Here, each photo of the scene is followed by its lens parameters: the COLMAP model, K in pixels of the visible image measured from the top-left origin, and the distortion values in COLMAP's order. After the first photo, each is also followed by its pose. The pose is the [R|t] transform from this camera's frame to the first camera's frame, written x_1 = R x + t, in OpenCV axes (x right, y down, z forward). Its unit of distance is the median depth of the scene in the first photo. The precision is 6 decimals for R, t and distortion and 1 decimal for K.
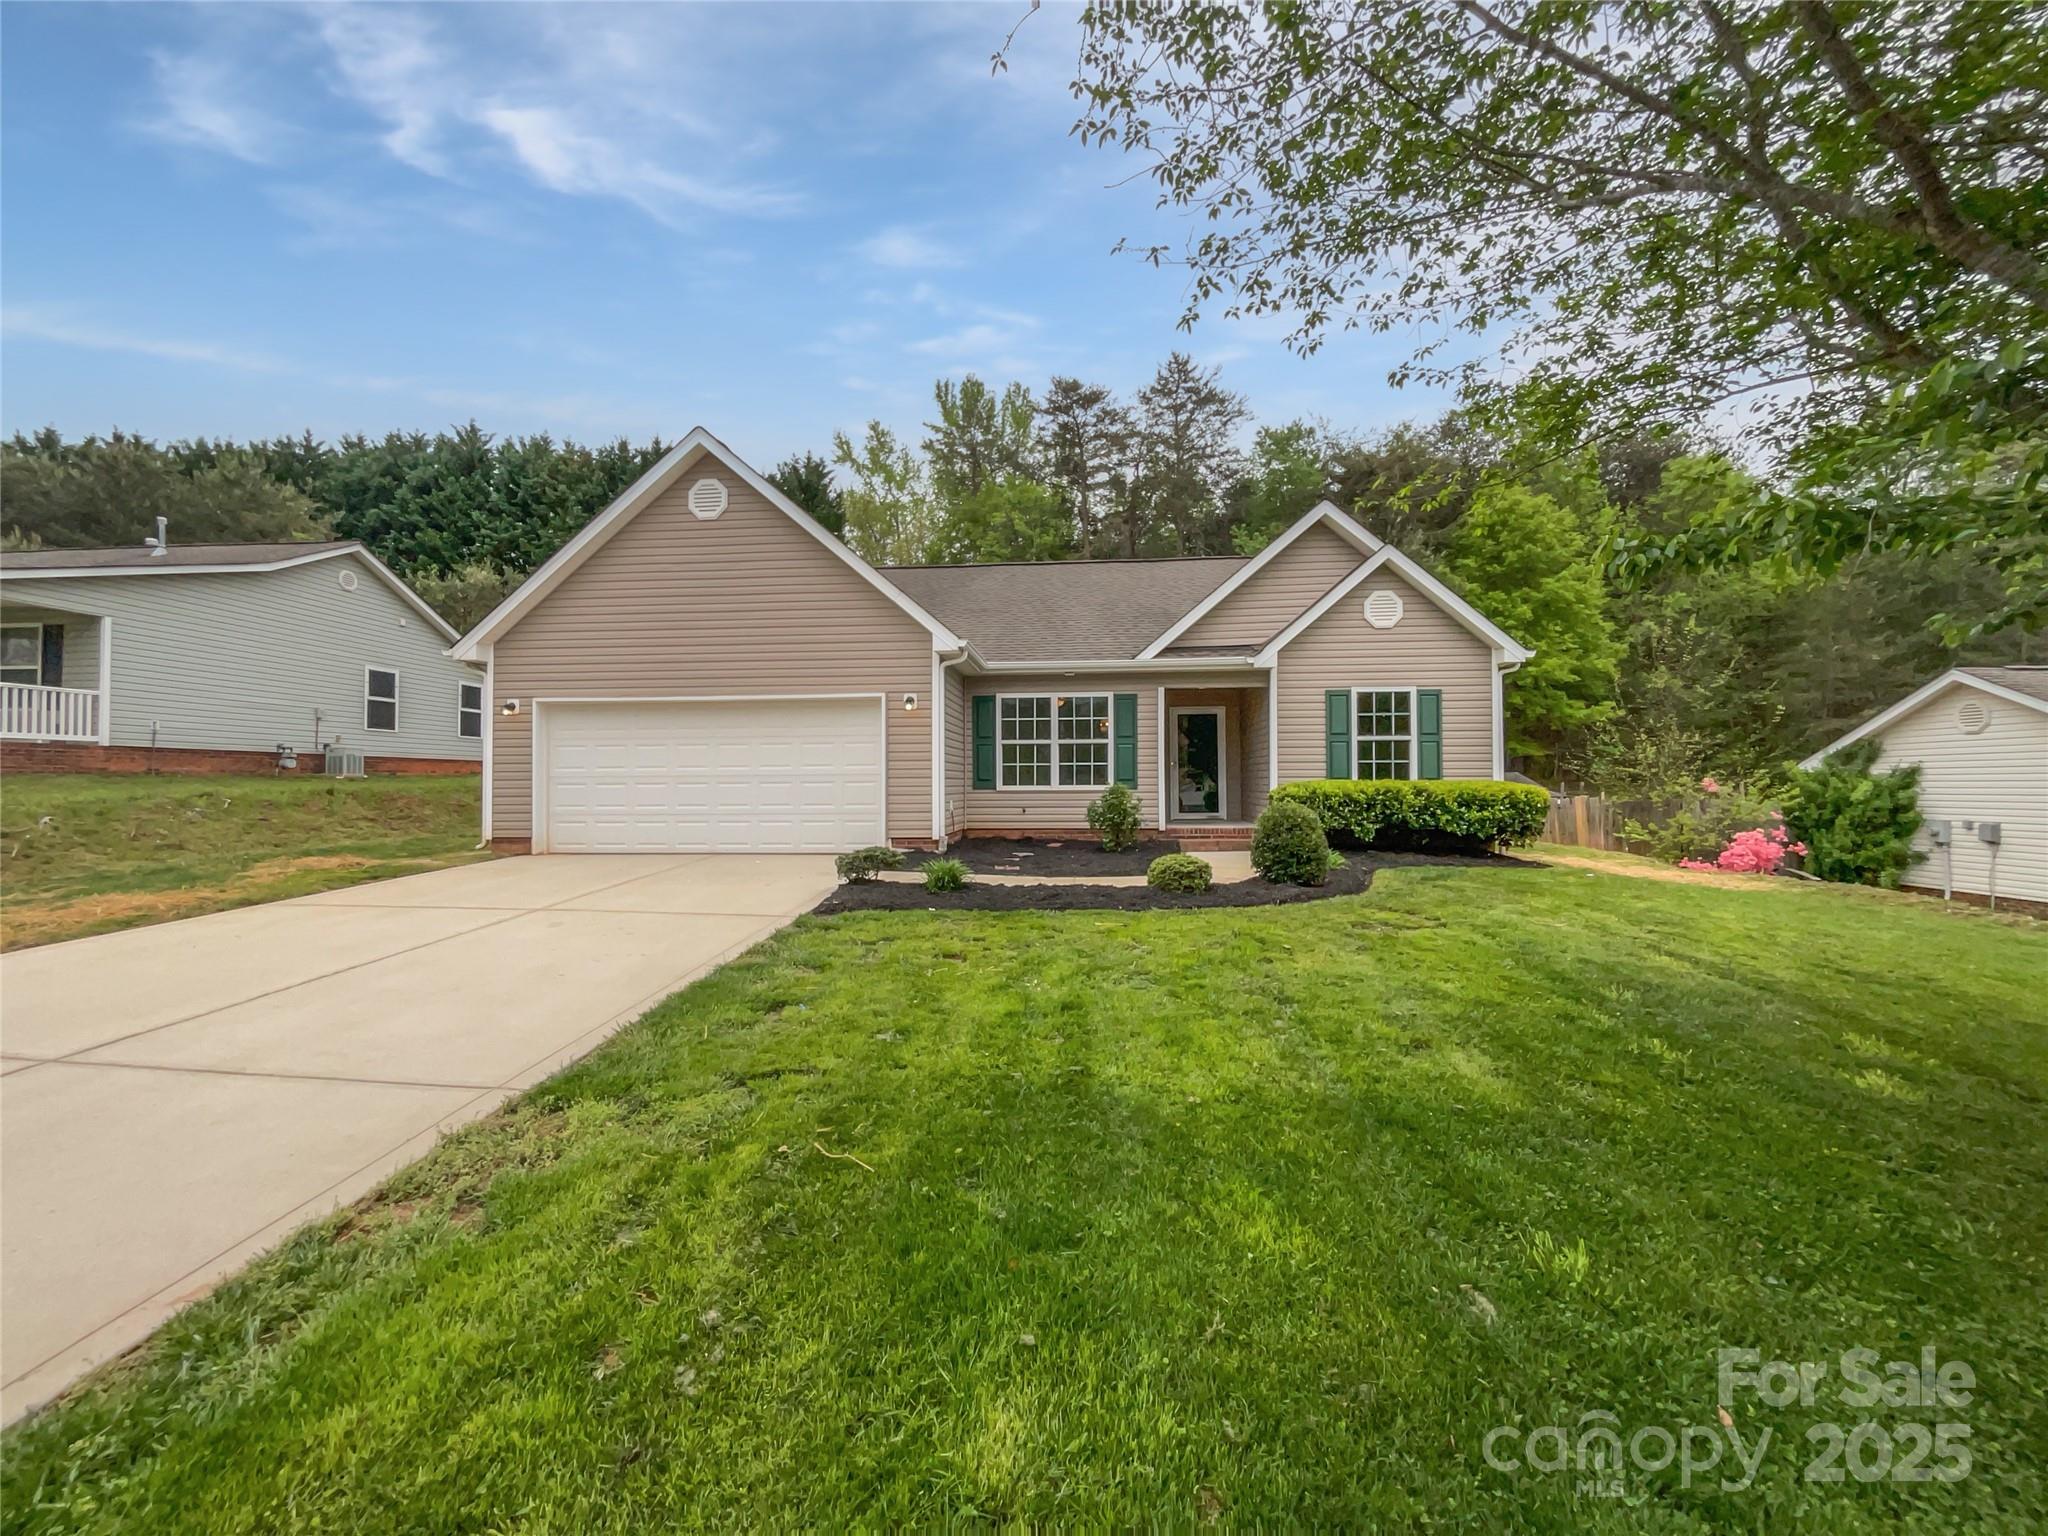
lens RADIAL K [[820.9, 0, 1024.0], [0, 820.9, 768.0], [0, 0, 1]] dist [-0.001104, 0.000116]
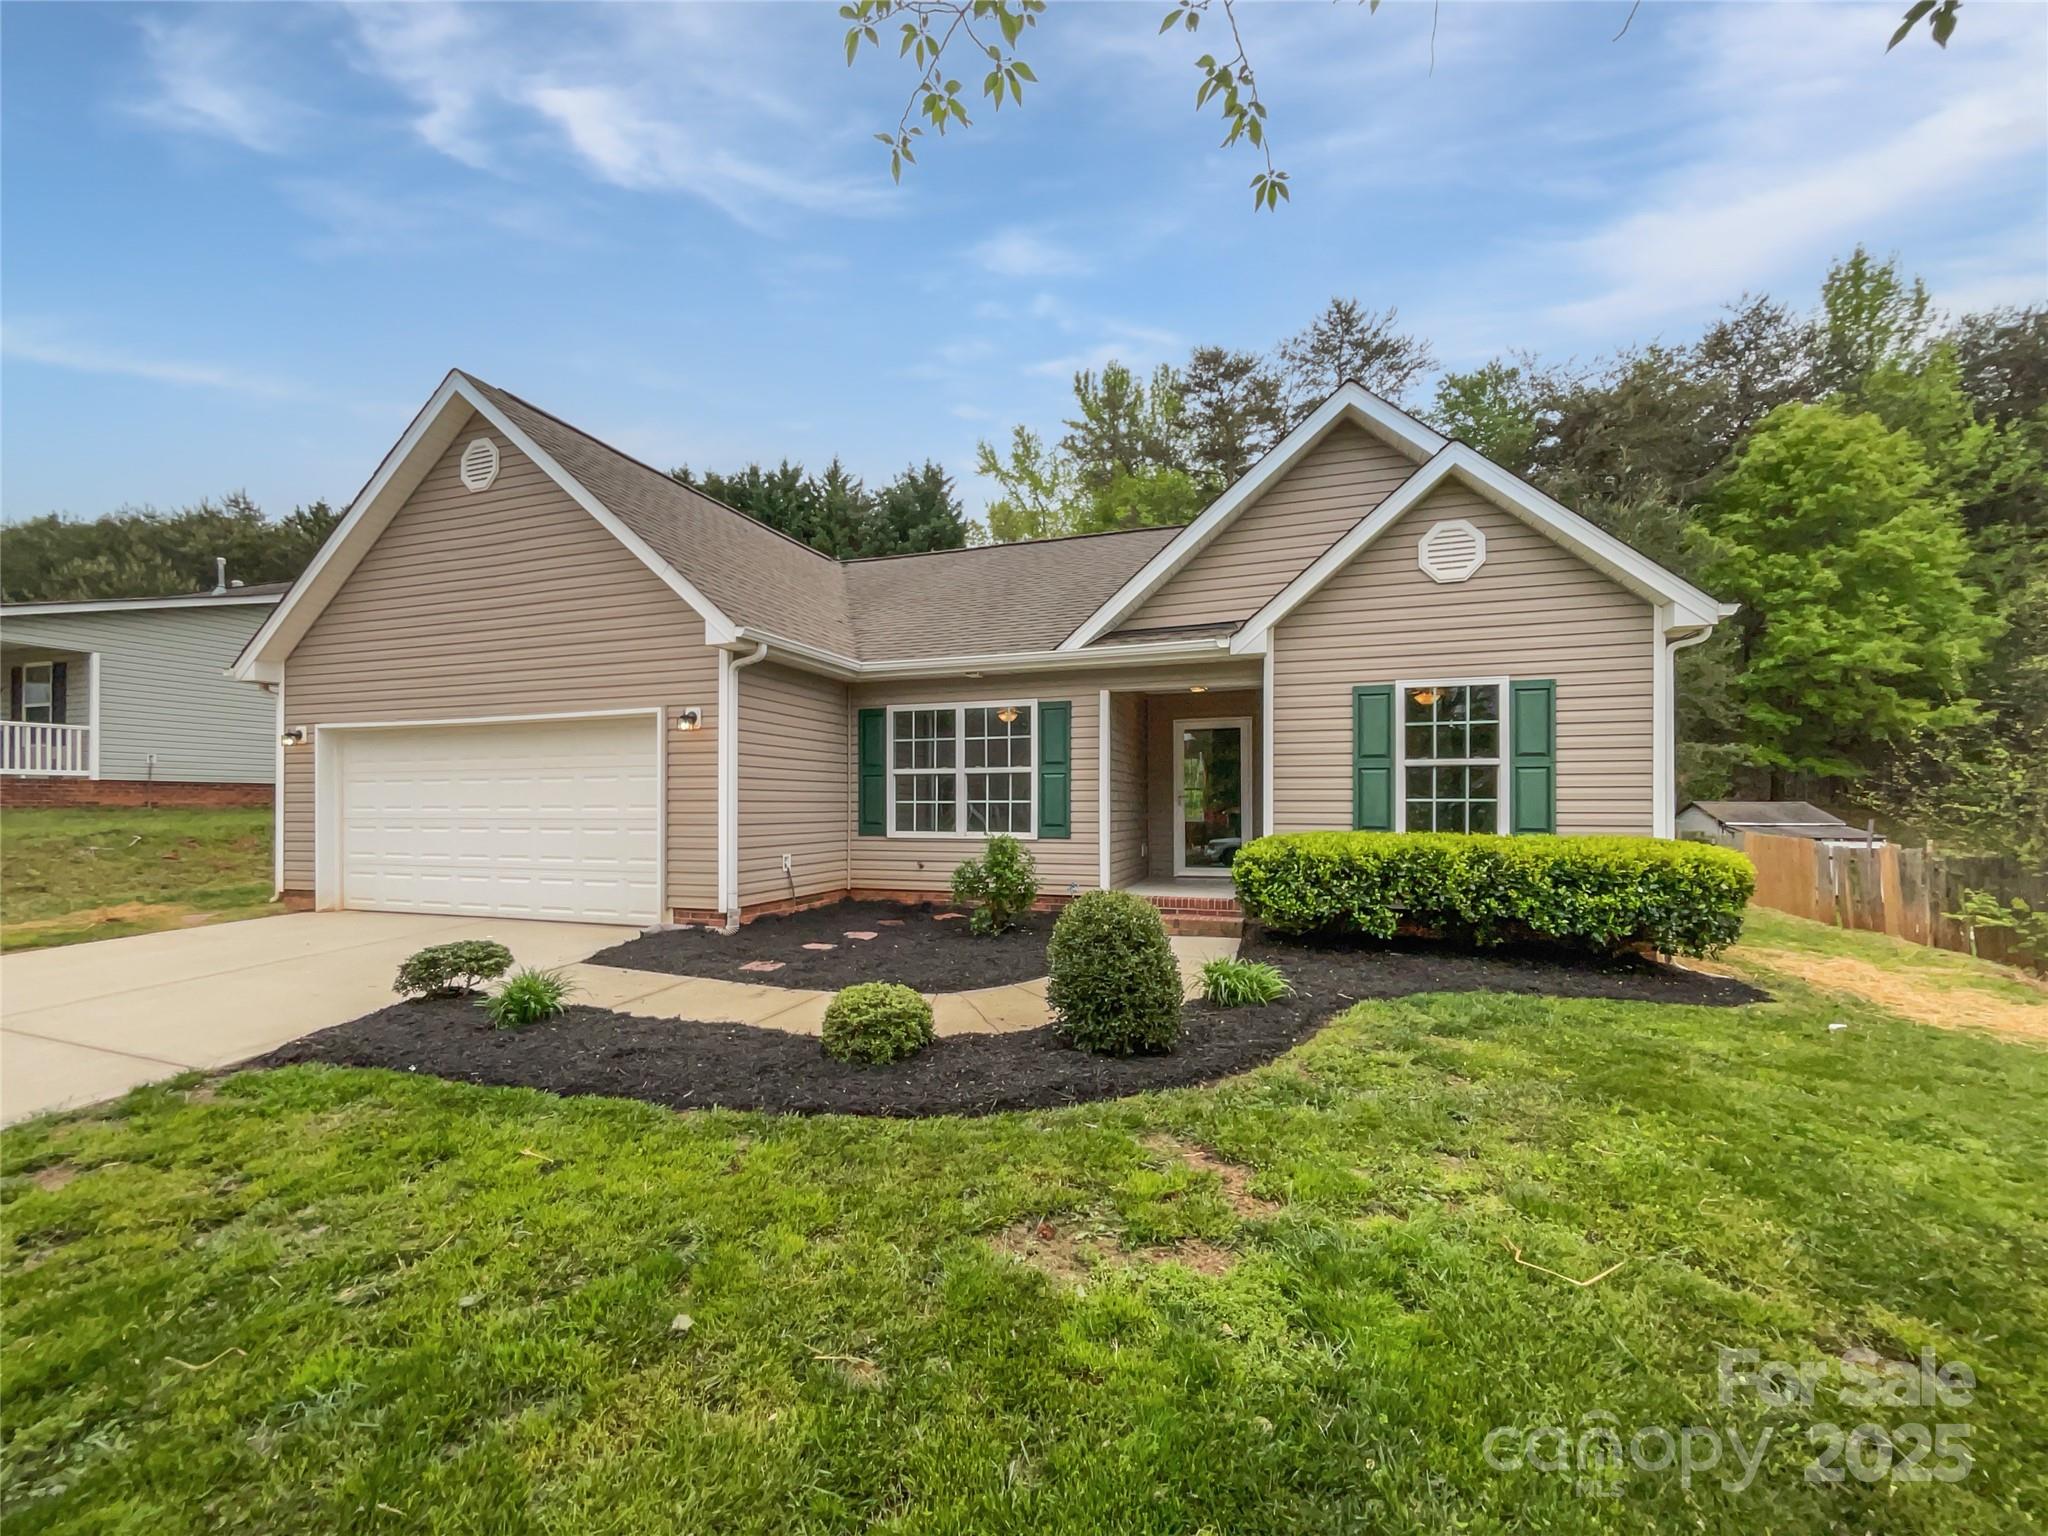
lens RADIAL K [[833.8, 0, 1020.8], [0, 833.8, 796.1], [0, 0, 1]] dist [0.000391, -0.000301]
pose [[0.970333, 0.000756, -0.241770, 0.239774], [0.001423, 0.999960, 0.008838, -0.014746], [0.241767, -0.008920, 0.970293, 0.275029]]
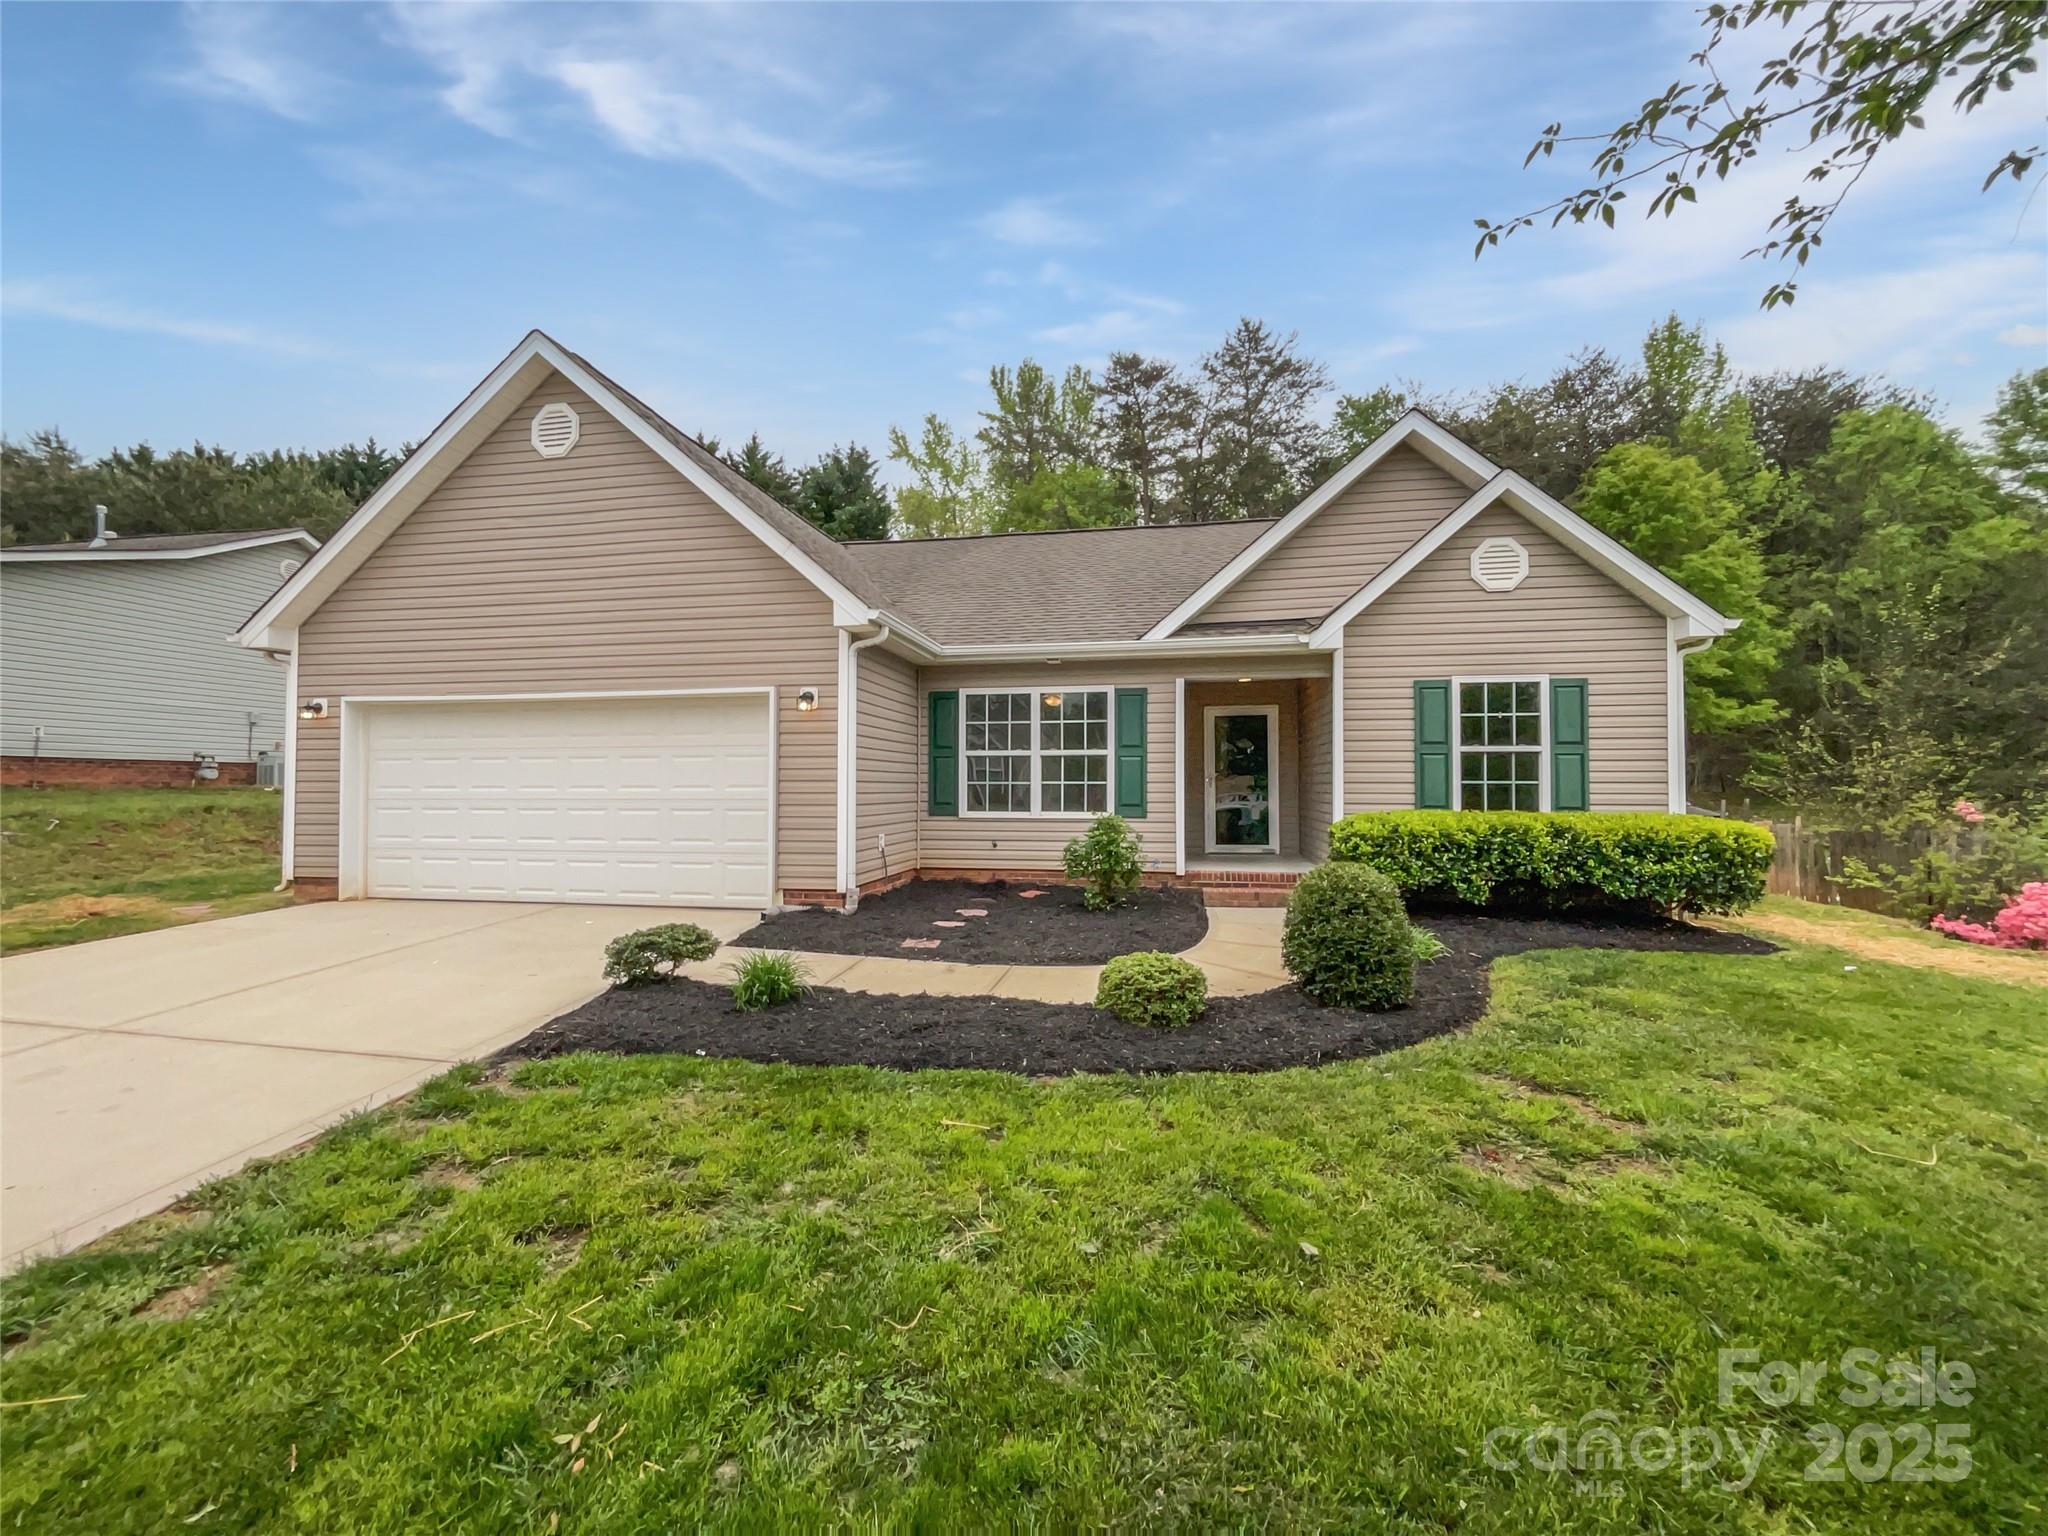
lens RADIAL K [[820.9, 0, 1024.0], [0, 820.9, 768.0], [0, 0, 1]] dist [-0.001104, 0.000116]
pose [[0.995445, 0.003035, -0.095289, 0.088581], [-0.003400, 0.999987, -0.003667, -0.014116], [0.095277, 0.003975, 0.995443, 0.231825]]
